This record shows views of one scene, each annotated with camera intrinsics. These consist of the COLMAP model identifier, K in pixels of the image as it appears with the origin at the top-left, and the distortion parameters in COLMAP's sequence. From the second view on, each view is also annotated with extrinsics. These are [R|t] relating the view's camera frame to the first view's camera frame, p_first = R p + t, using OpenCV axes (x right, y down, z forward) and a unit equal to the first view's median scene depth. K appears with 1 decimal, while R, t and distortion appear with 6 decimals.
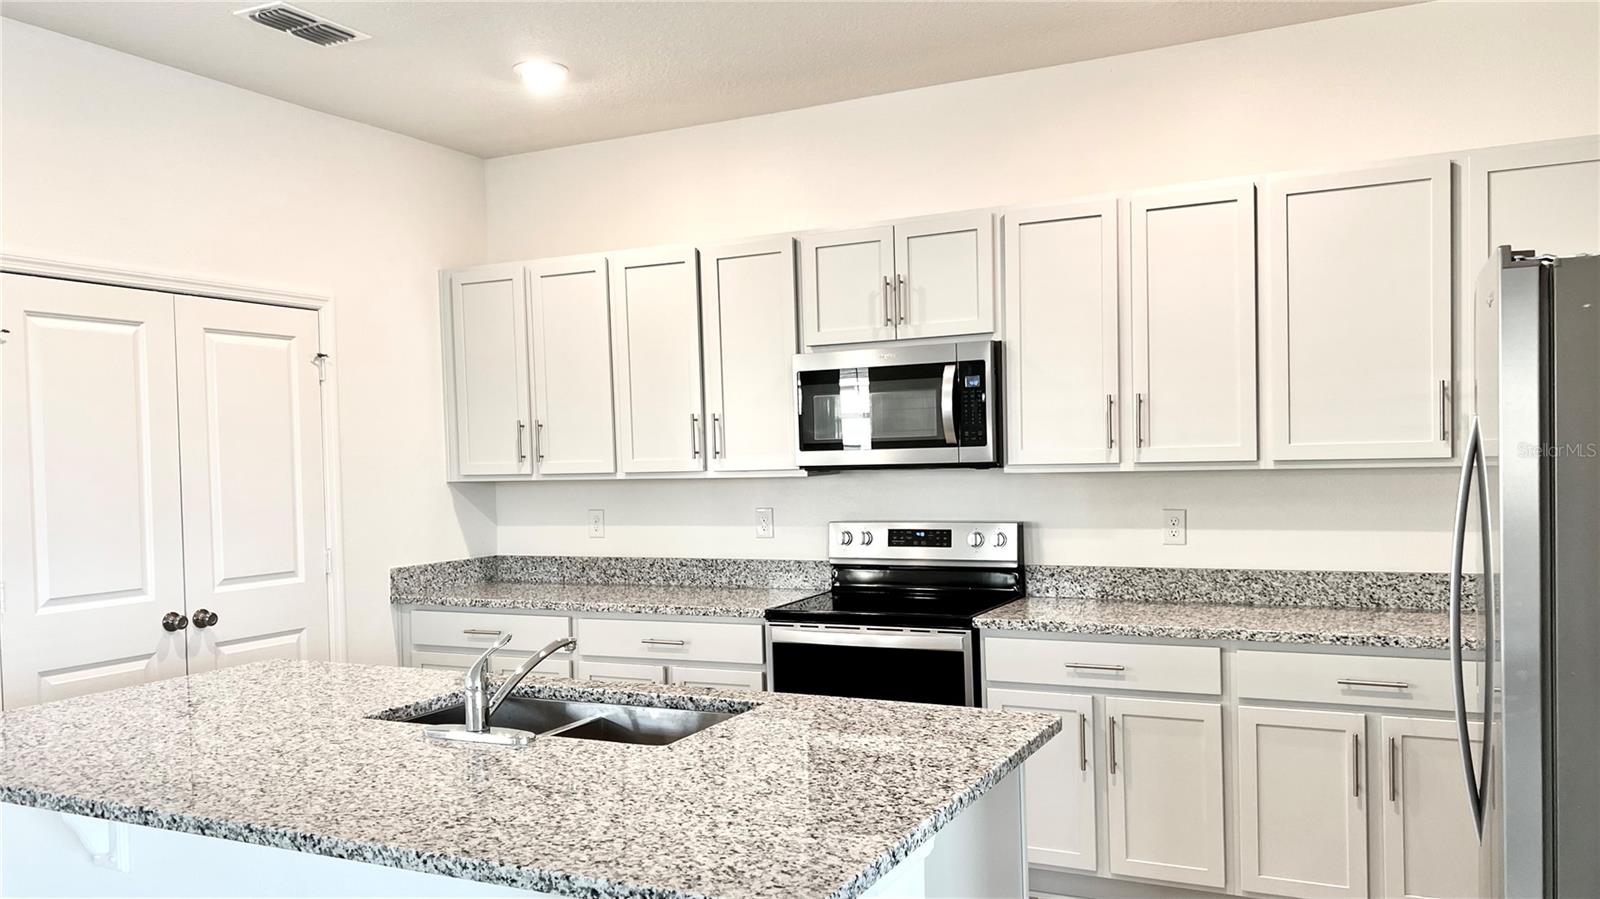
lens RADIAL K [[1244.2, 0, 796.9], [0, 1244.2, 455.7], [0, 0, 1]] dist [0.116380, -0.155288]
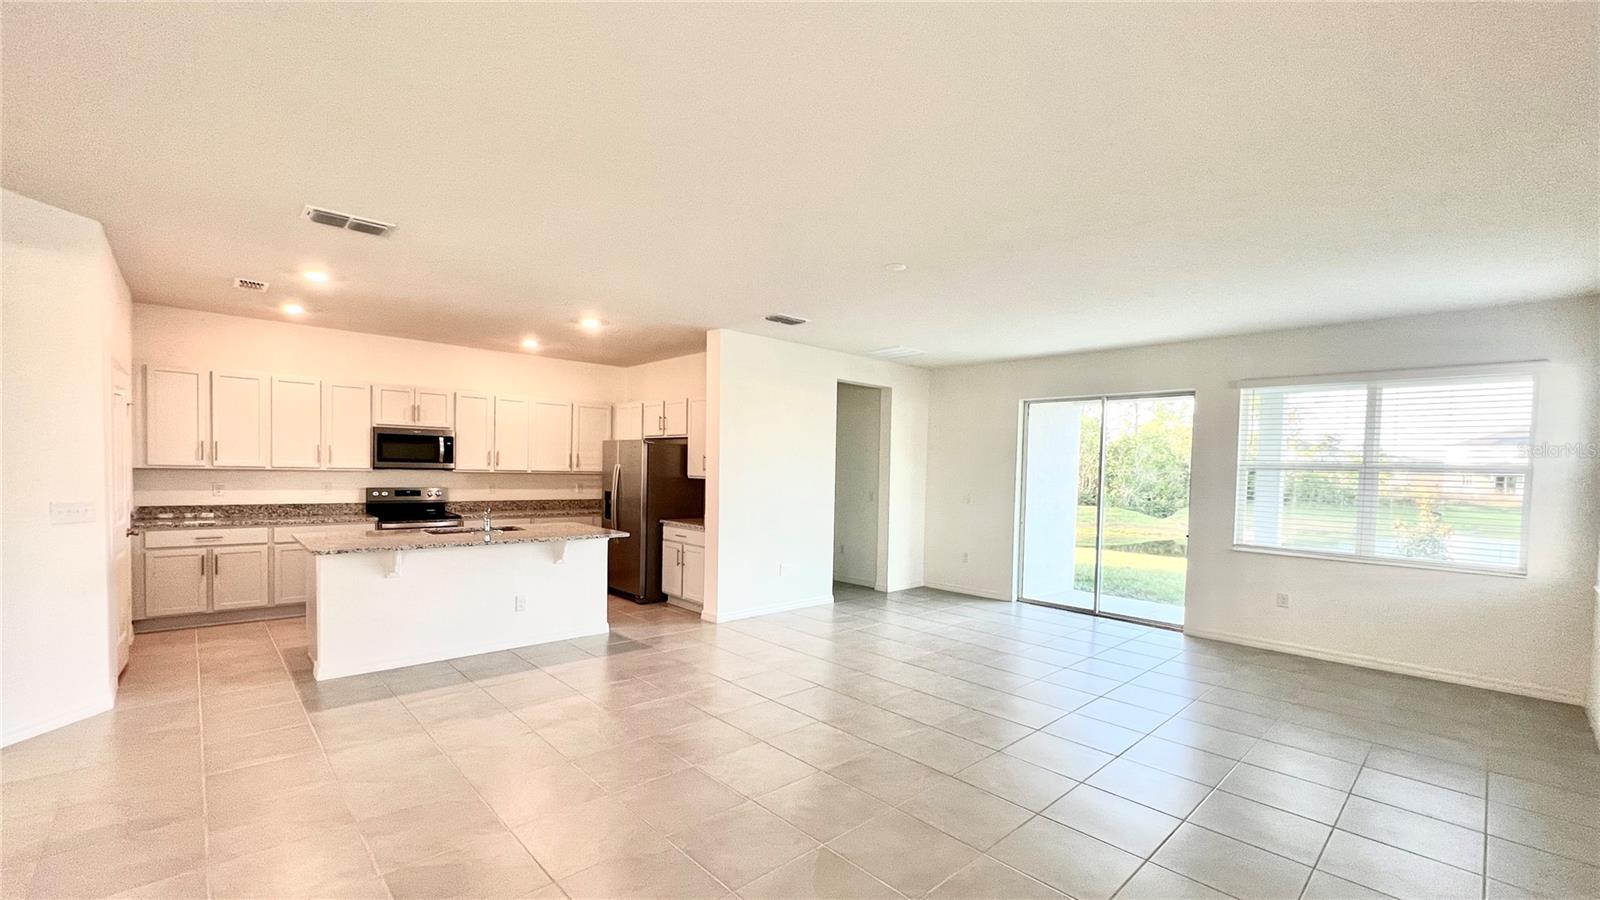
lens RADIAL K [[658.0, 0, 794.0], [0, 658.0, 487.9], [0, 0, 1]] dist [-0.000433, -0.000156]
pose [[0.350100, 0.003625, 0.936705, -1.093456], [-0.030943, 0.999492, 0.007697, 0.014903], [-0.936201, -0.031679, 0.350034, -0.404802]]
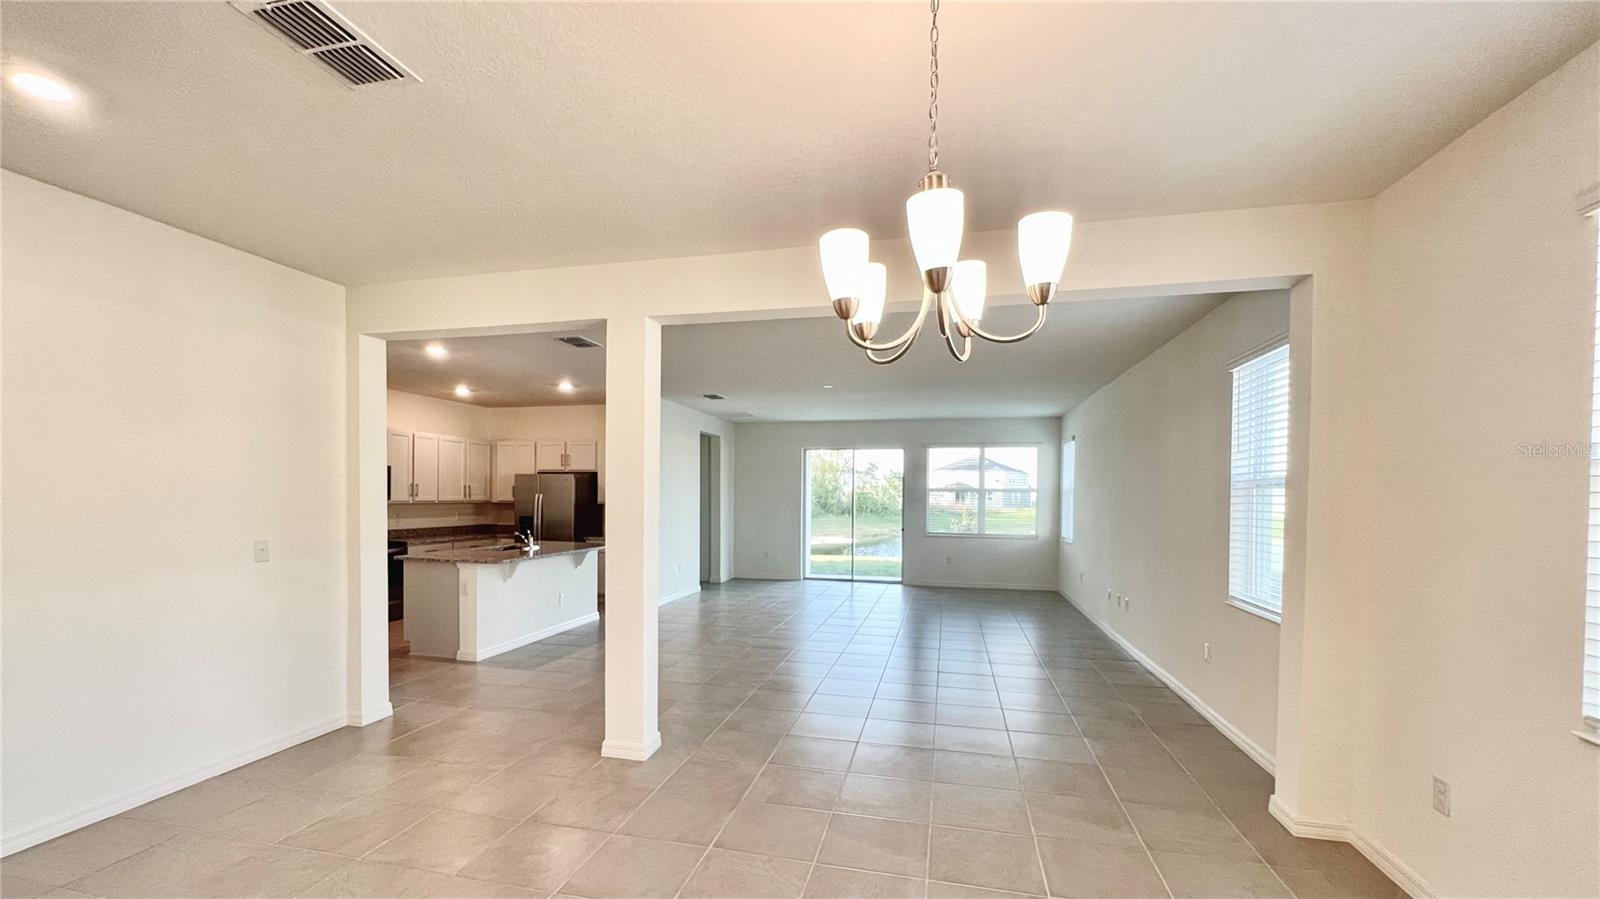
lens RADIAL K [[665.0, 0, 791.0], [0, 665.0, 512.3], [0, 0, 1]] dist [-0.000478, -0.000015]
pose [[-0.225123, -0.000471, 0.974330, -1.876055], [-0.001152, 0.999999, 0.000217, 0.037010], [-0.974330, -0.001074, -0.225124, 0.305466]]
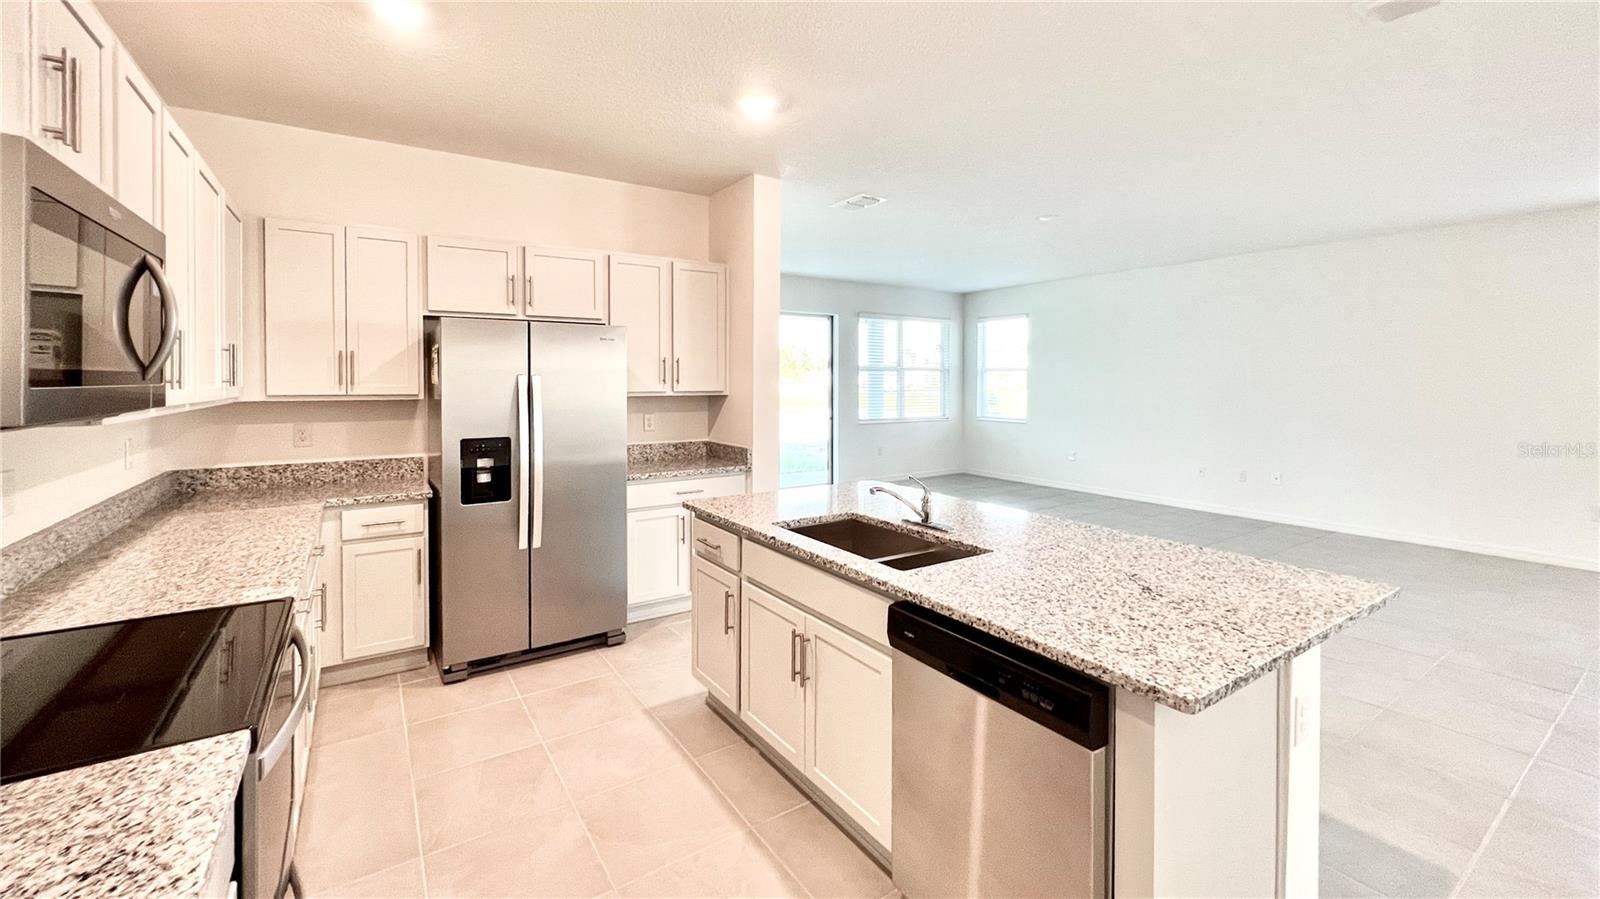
lens RADIAL K [[647.8, 0, 801.5], [0, 647.8, 411.7], [0, 0, 1]] dist [0.001572, -0.000211]
pose [[-0.873245, -0.000525, 0.487281, -0.320139], [0.021557, 0.998979, 0.039708, 0.001457], [-0.486805, 0.045179, -0.872342, 1.104794]]
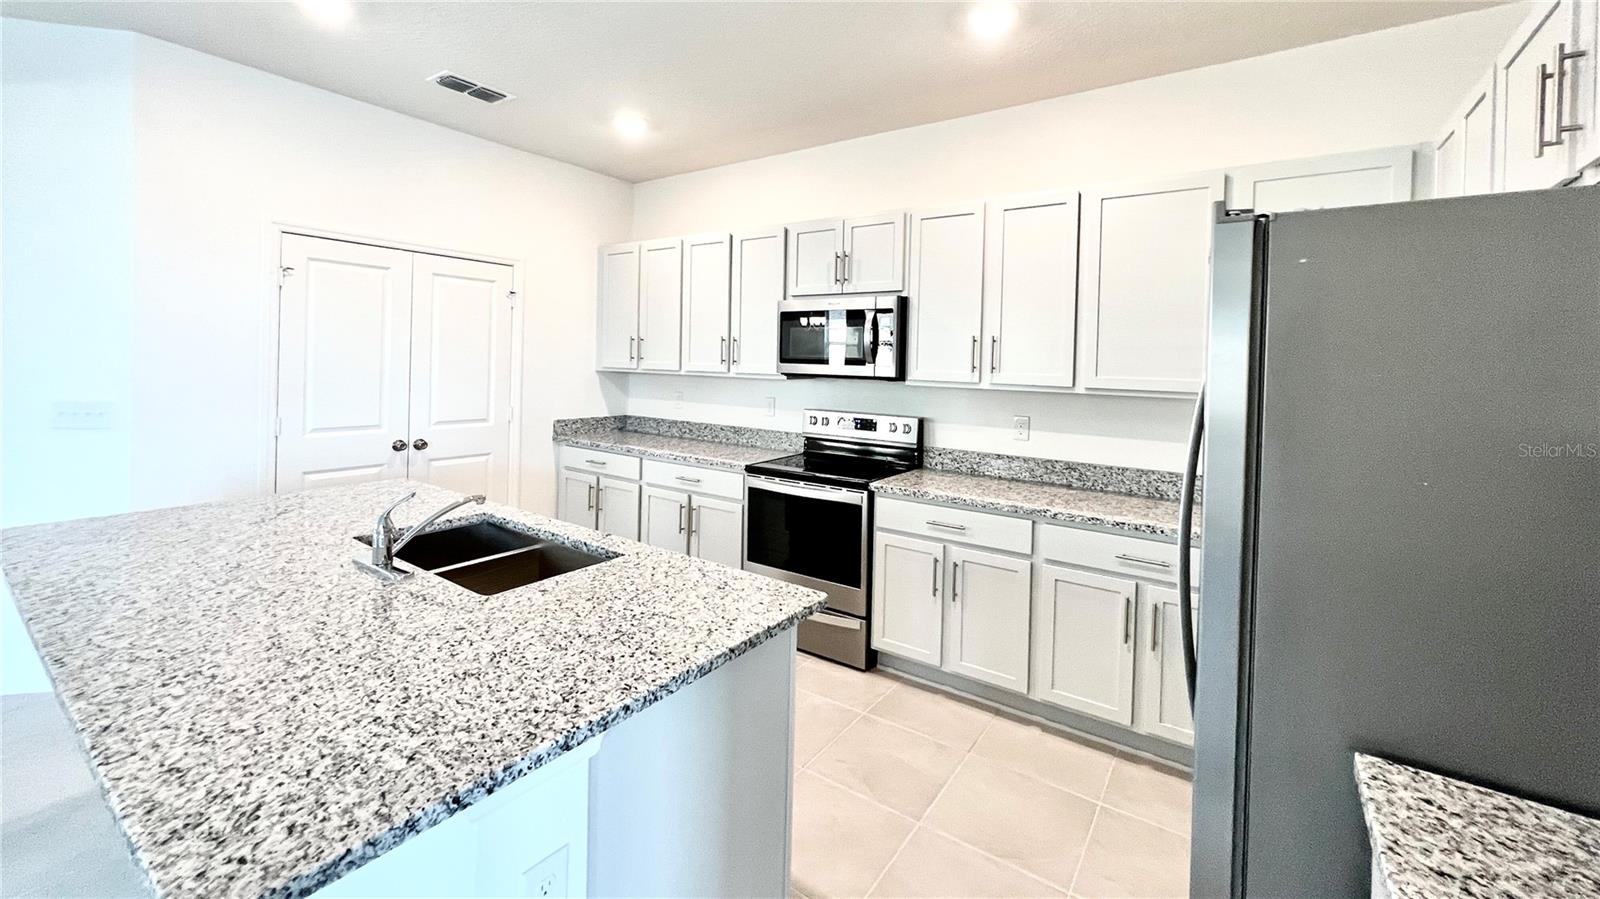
lens RADIAL K [[648.7, 0, 796.2], [0, 648.7, 355.8], [0, 0, 1]] dist [0.001632, 0.000174]
pose [[0.987369, 0.048960, -0.150682, 0.150646], [-0.050180, 0.998731, -0.004302, -0.010890], [0.150281, 0.011809, 0.988573, 0.214283]]
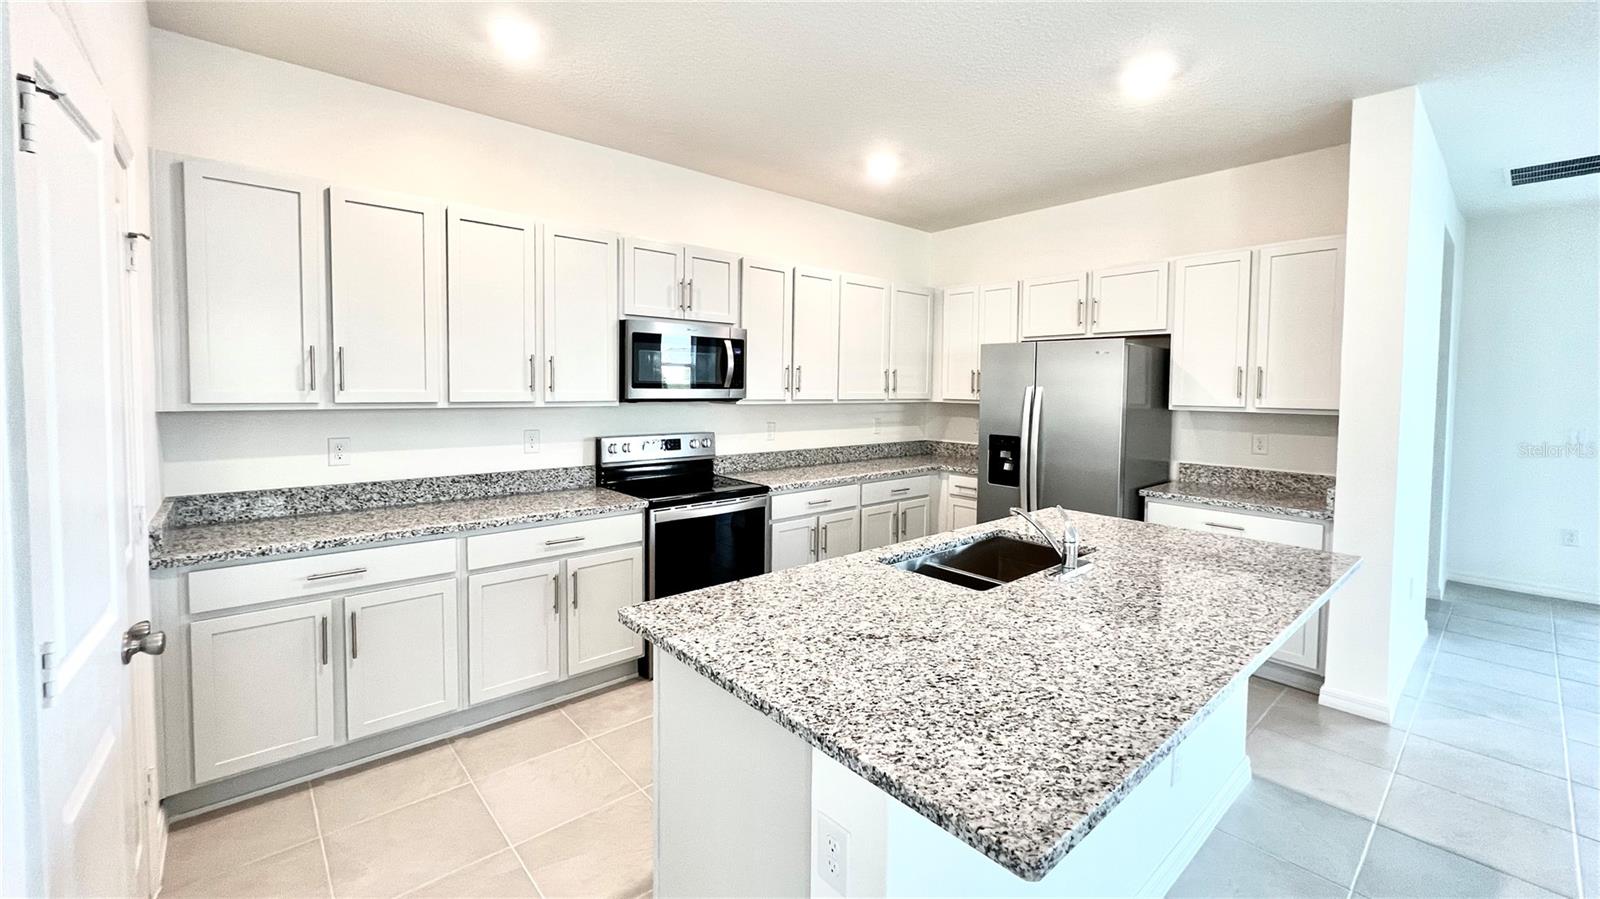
lens RADIAL K [[647.8, 0, 801.5], [0, 647.8, 411.7], [0, 0, 1]] dist [0.001572, -0.000211]
pose [[0.370418, -0.008179, 0.928829, -0.639312], [-0.017600, 0.999720, 0.015822, 0.008281], [-0.928699, -0.022208, 0.370170, 0.570078]]
